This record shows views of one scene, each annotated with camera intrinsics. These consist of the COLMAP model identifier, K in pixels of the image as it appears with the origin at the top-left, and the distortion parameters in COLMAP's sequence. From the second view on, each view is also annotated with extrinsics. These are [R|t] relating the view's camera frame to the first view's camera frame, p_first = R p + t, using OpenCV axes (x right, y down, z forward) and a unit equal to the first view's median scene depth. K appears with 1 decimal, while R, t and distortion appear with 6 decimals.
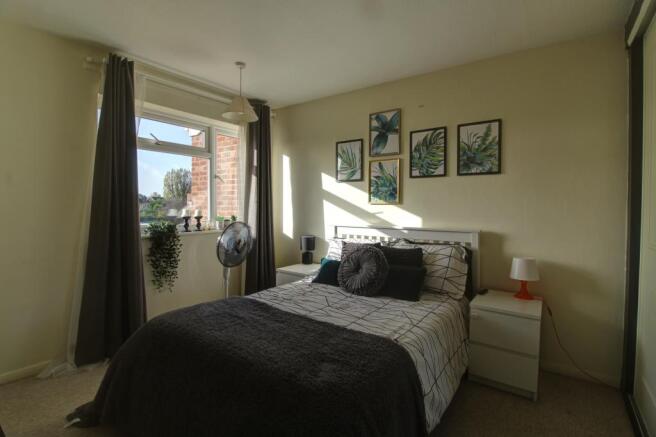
lens RADIAL K [[307.5, 0, 325.1], [0, 307.5, 213.3], [0, 0, 1]] dist [-0.018087, -0.001431]
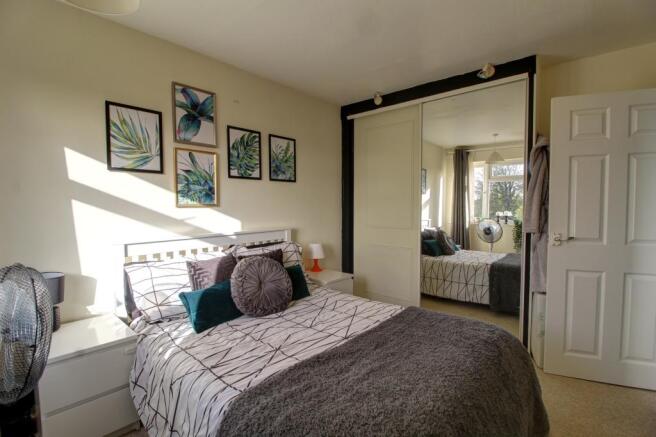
lens RADIAL K [[307.5, 0, 322.7], [0, 307.5, 221.5], [0, 0, 1]] dist [-0.018087, -0.001431]
pose [[0.091593, -0.058324, 0.994087, -0.603370], [0.031553, 0.997952, 0.055643, -0.027895], [-0.995297, 0.026270, 0.093246, 0.649568]]
